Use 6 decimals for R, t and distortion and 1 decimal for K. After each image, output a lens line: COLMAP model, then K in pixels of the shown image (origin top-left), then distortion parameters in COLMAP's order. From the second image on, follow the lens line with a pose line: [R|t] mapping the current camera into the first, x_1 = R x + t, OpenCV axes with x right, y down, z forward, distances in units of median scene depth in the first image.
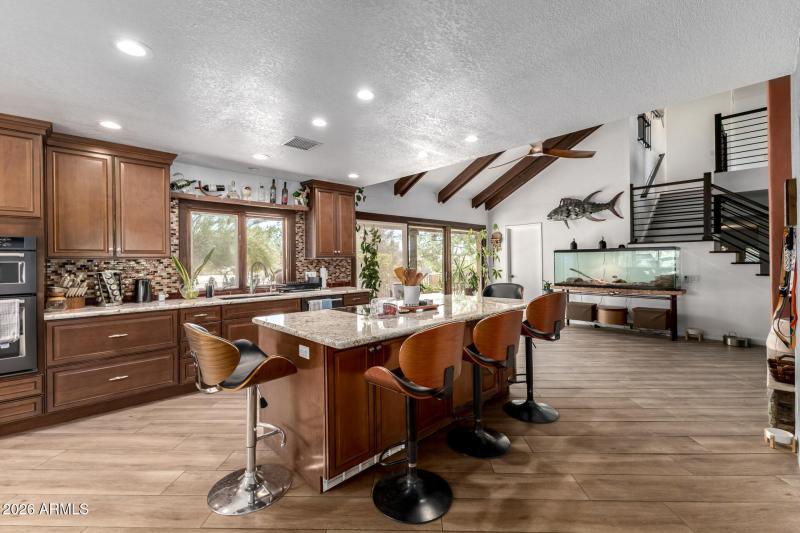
lens RADIAL K [[343.8, 0, 395.0], [0, 343.8, 262.6], [0, 0, 1]] dist [0.002291, -0.000004]
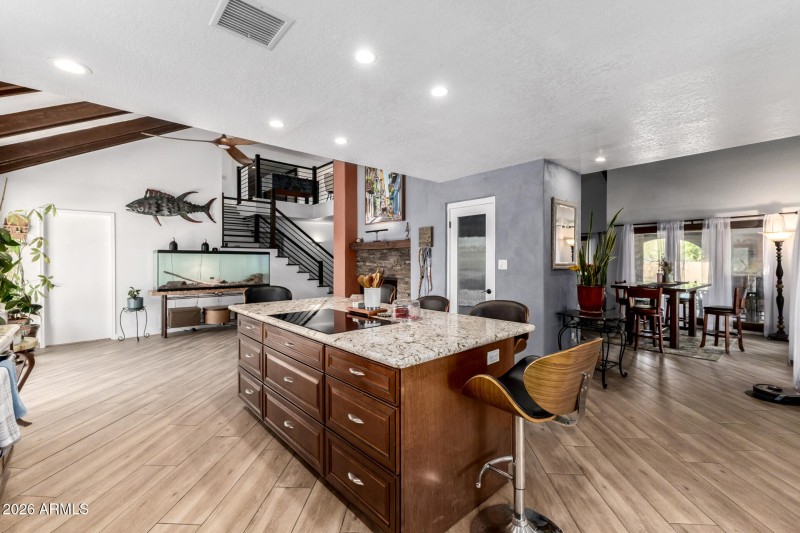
lens RADIAL K [[343.8, 0, 404.5], [0, 343.8, 260.1], [0, 0, 1]] dist [0.002291, -0.000004]
pose [[0.005337, 0.010691, 0.999929, -0.391334], [0.001023, 0.999942, -0.010696, -0.001224], [-0.999985, 0.001080, 0.005326, 0.398680]]
